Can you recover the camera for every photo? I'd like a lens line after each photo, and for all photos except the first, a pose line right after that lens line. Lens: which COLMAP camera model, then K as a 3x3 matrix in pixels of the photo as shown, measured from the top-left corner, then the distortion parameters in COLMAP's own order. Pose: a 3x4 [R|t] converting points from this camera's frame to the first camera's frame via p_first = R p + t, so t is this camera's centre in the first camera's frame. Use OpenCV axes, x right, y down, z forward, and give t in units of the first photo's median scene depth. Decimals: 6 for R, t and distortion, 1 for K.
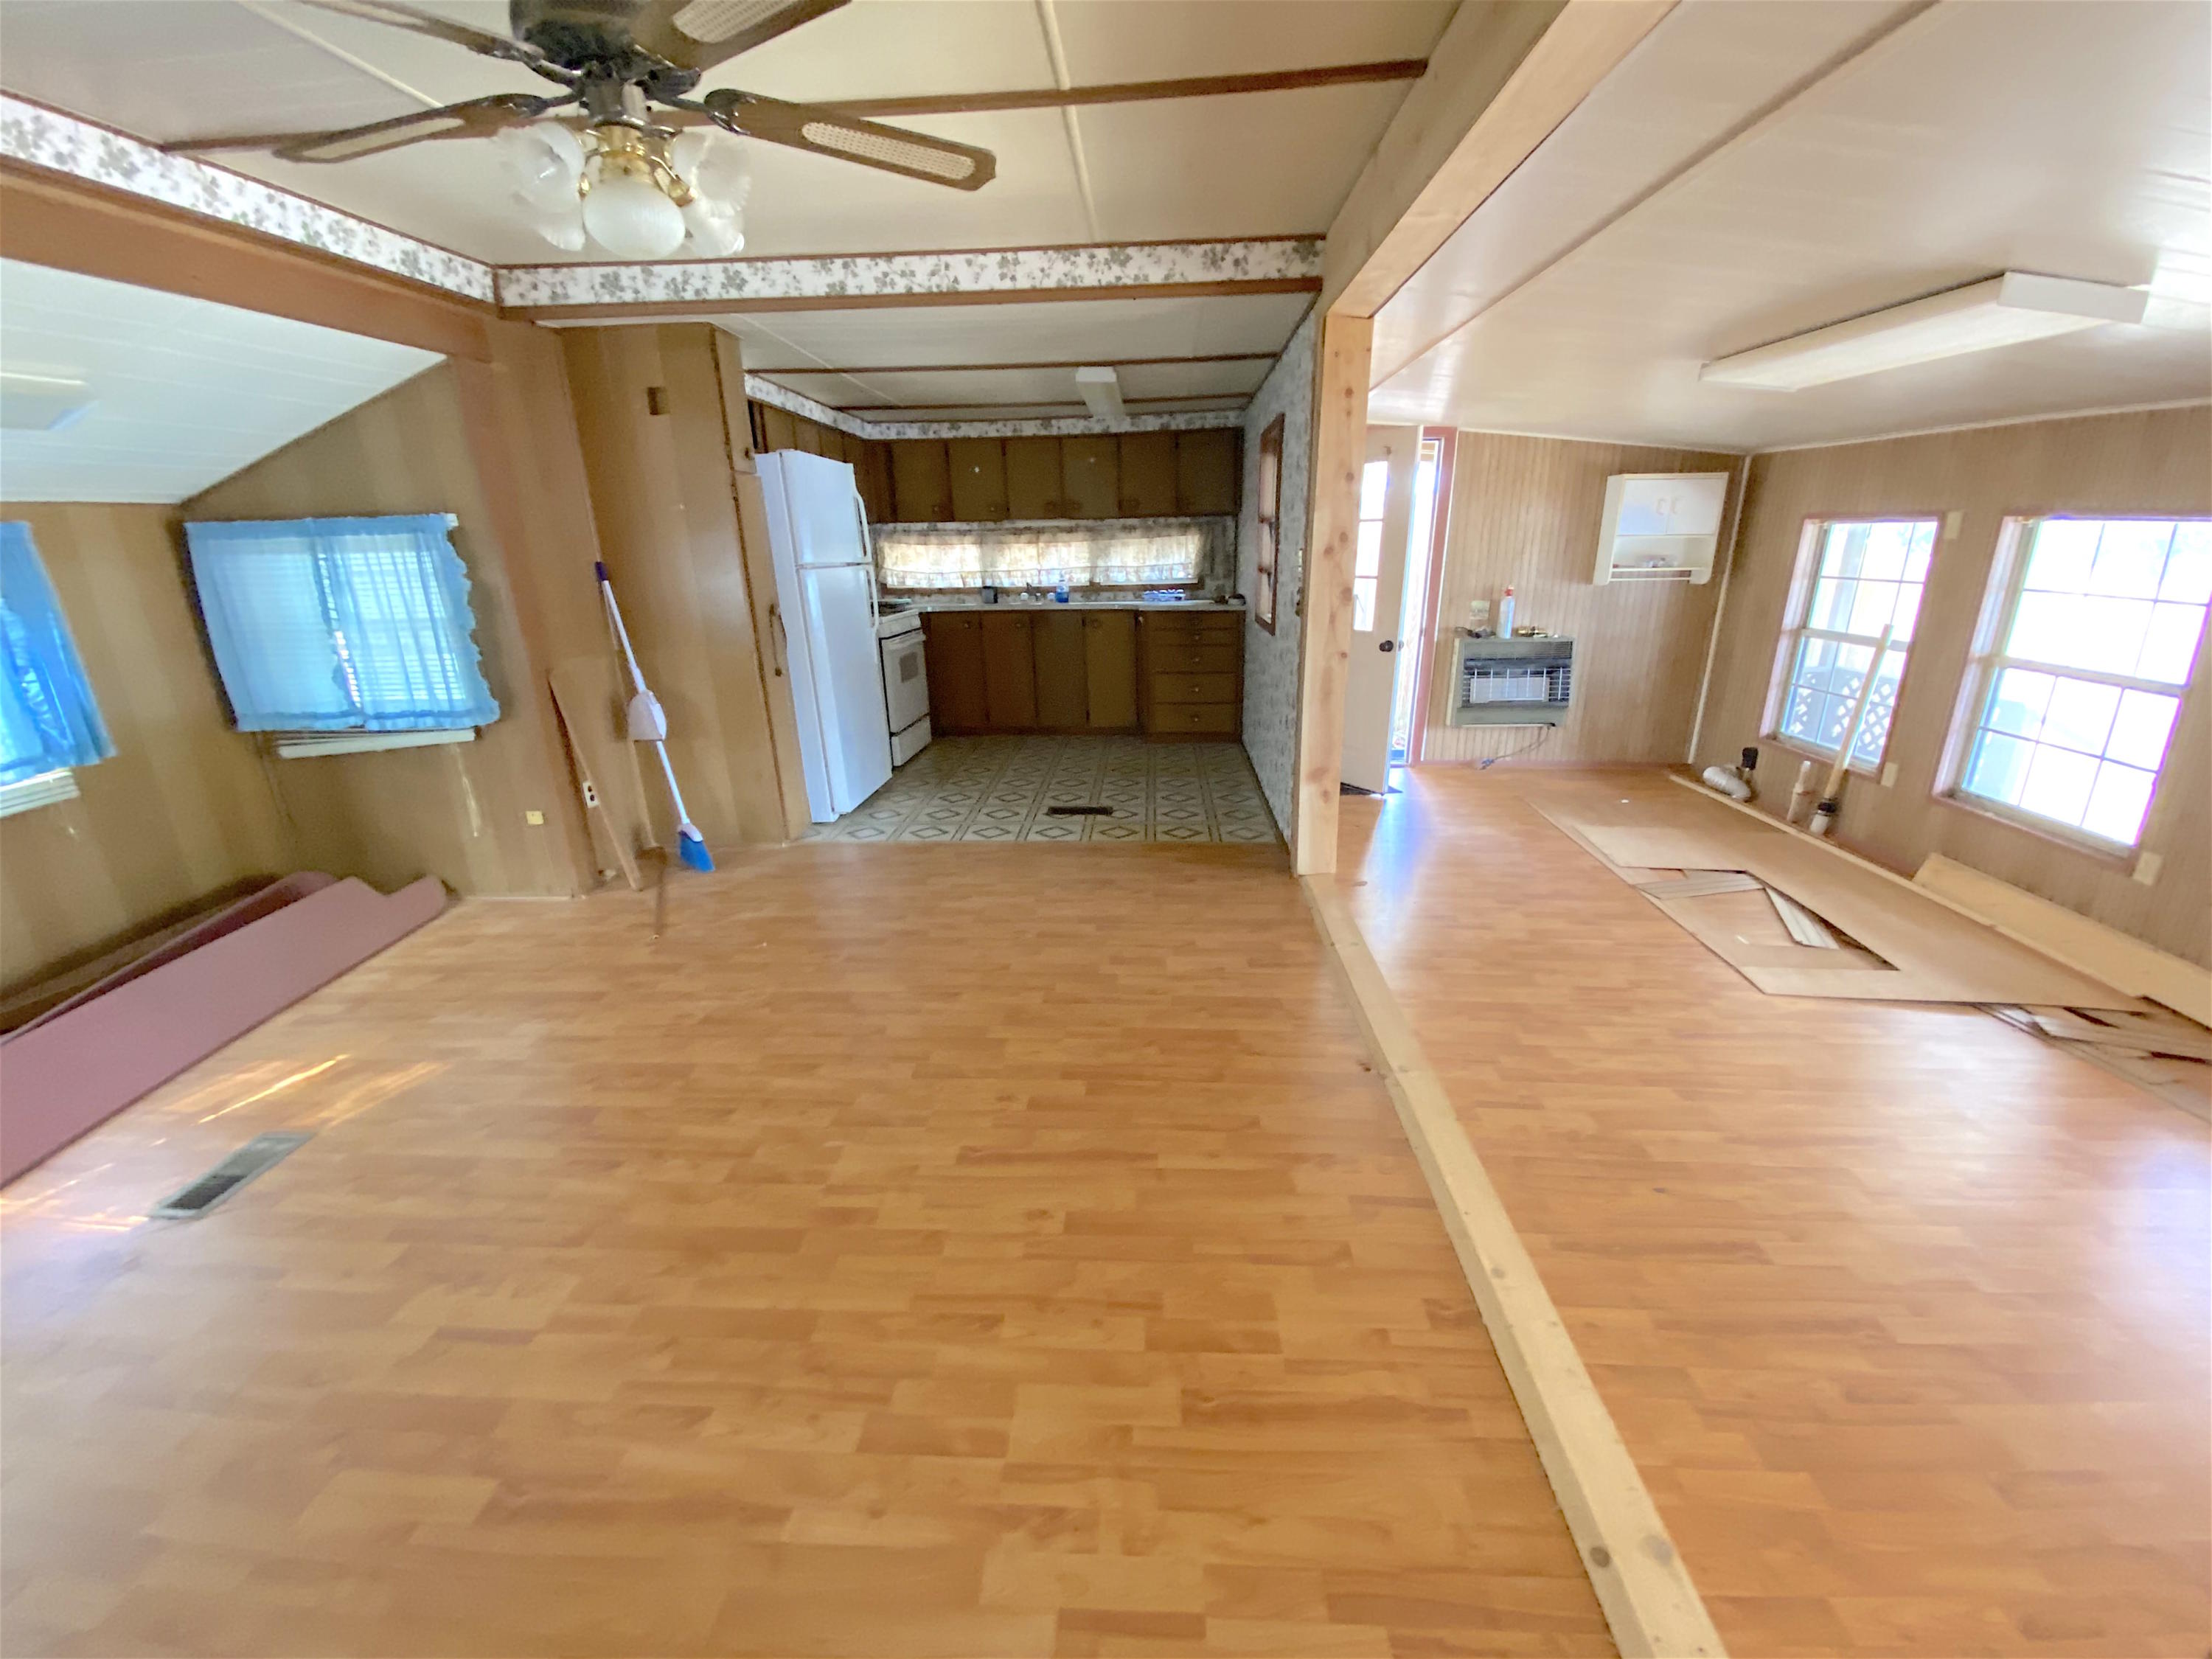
lens RADIAL K [[899.5, 0, 1113.9], [0, 899.5, 832.1], [0, 0, 1]] dist [-0.001687, -0.001122]
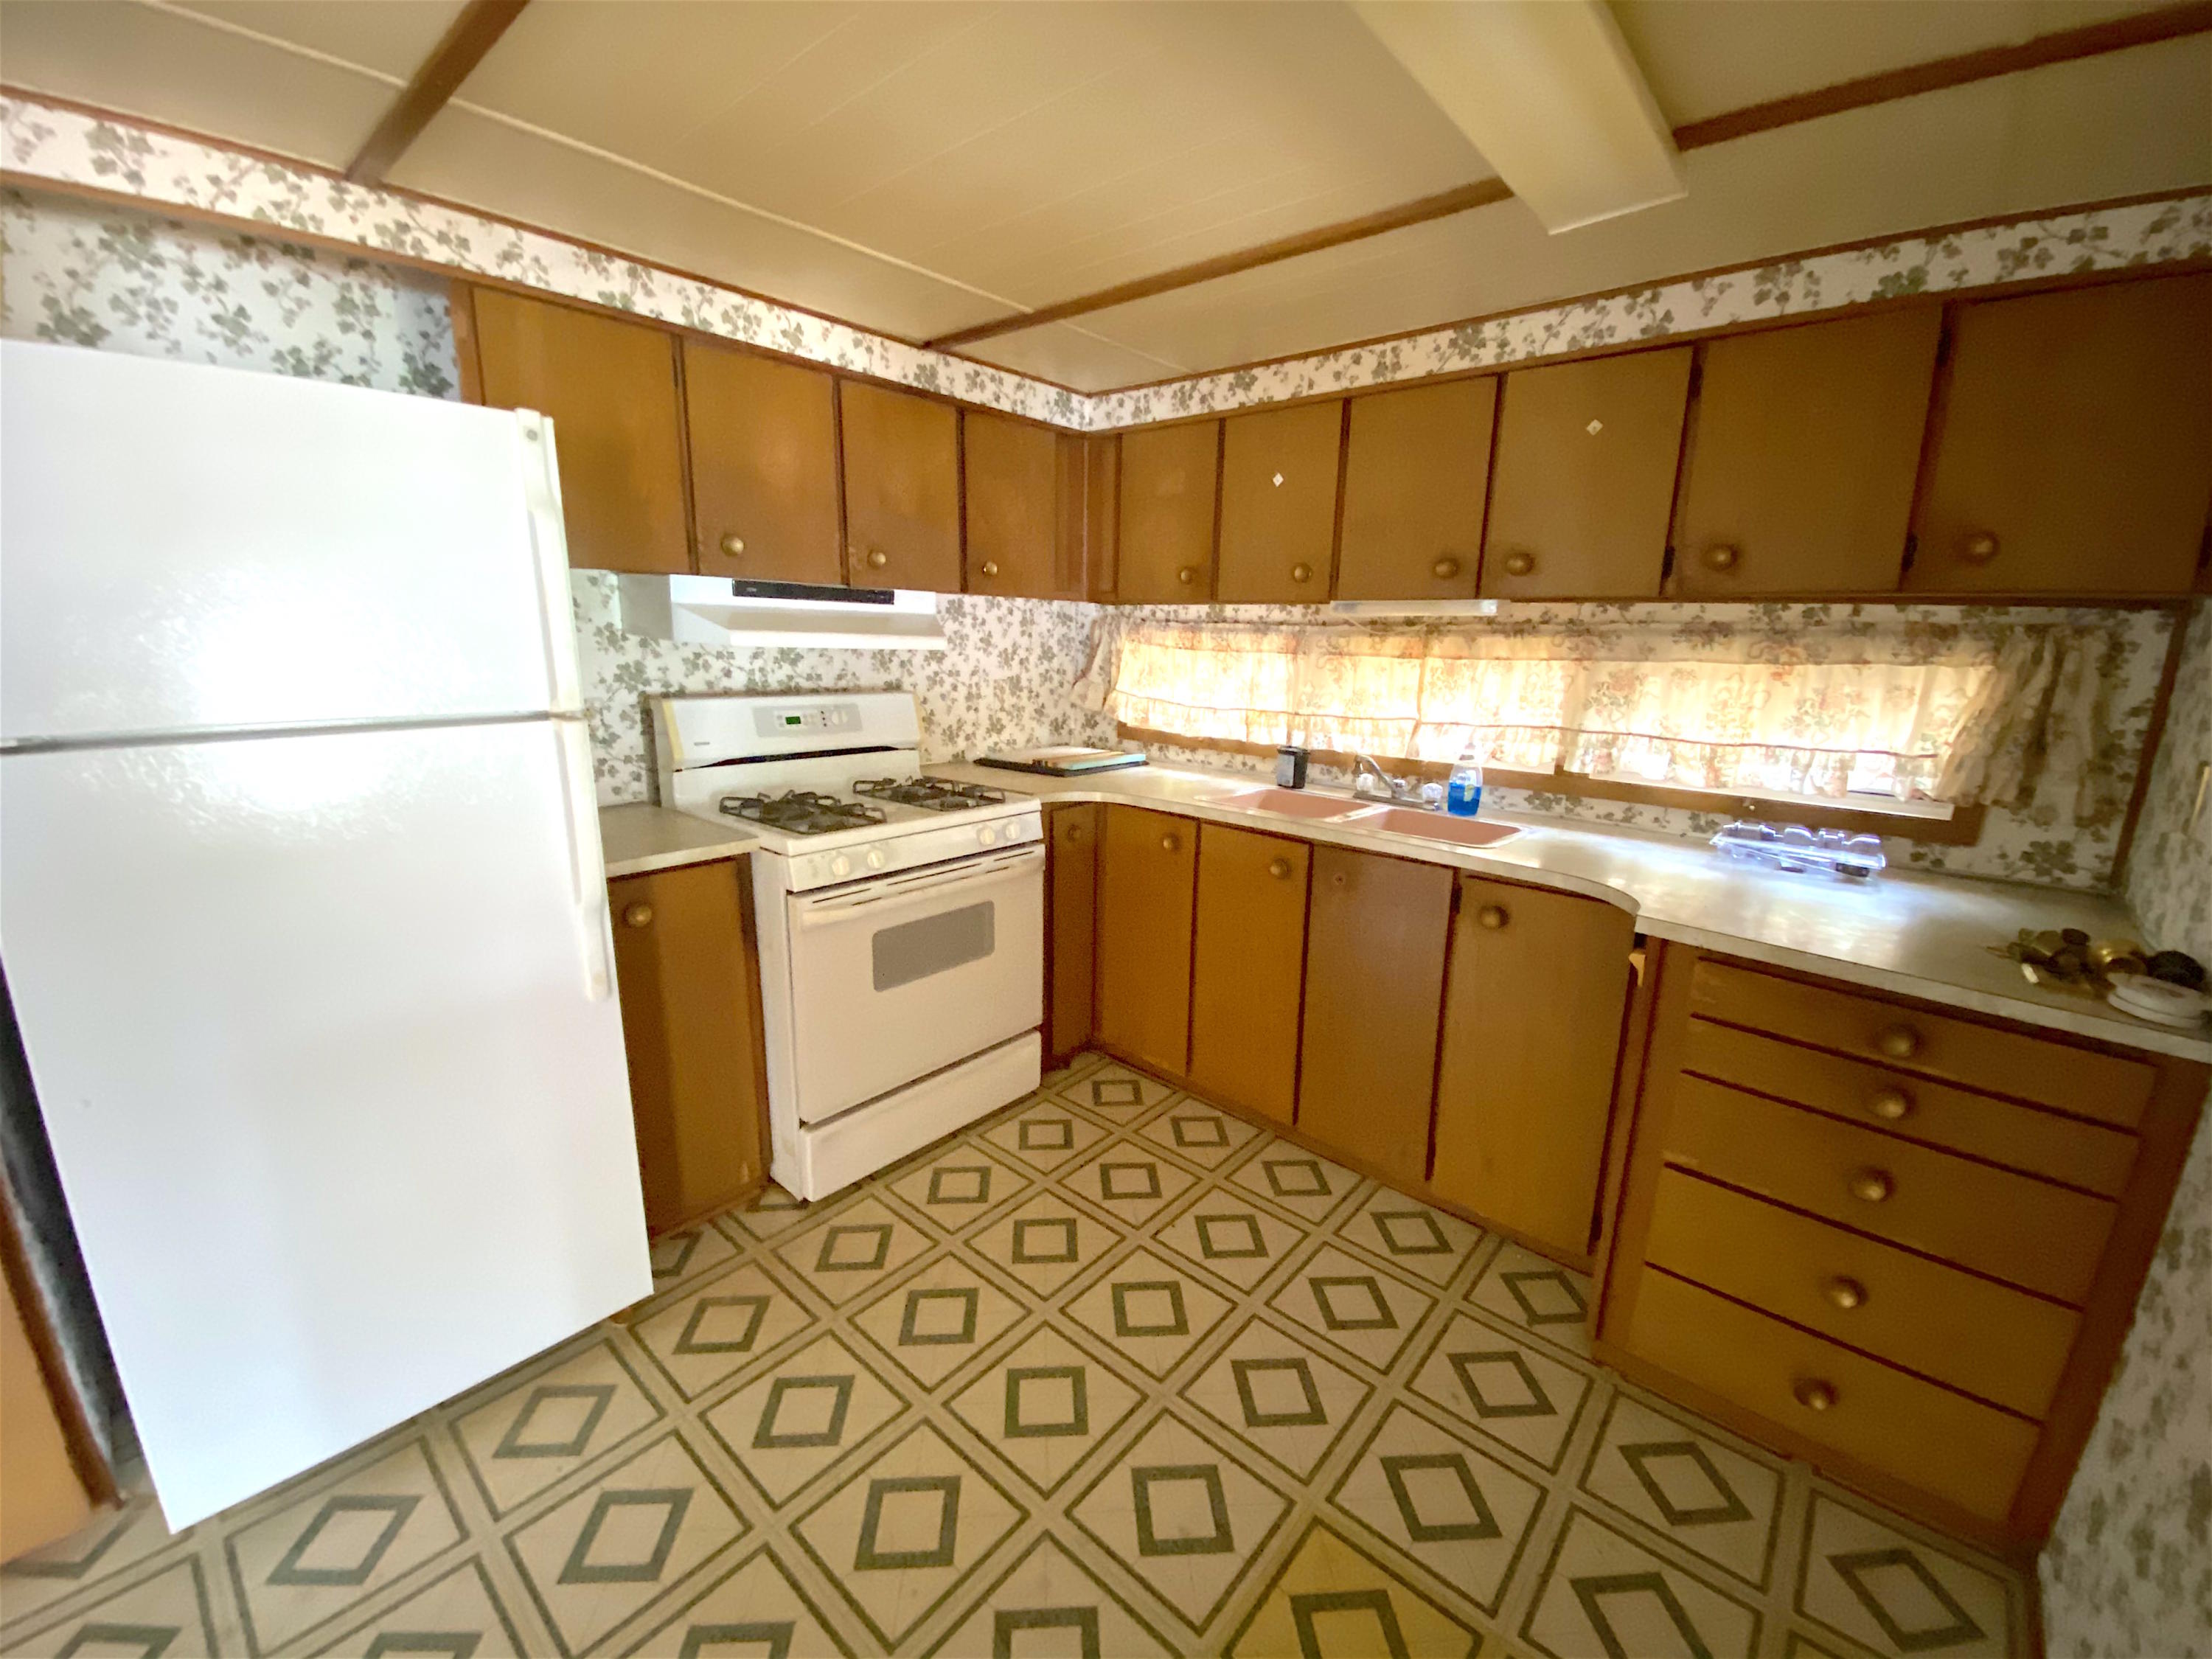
lens RADIAL K [[899.5, 0, 1092.4], [0, 899.5, 833.9], [0, 0, 1]] dist [-0.001687, -0.001122]
pose [[0.770950, 0.174717, -0.612462, 0.059503], [-0.235695, 0.971631, -0.019509, -0.203775], [0.591678, 0.159395, 0.790260, 0.612285]]
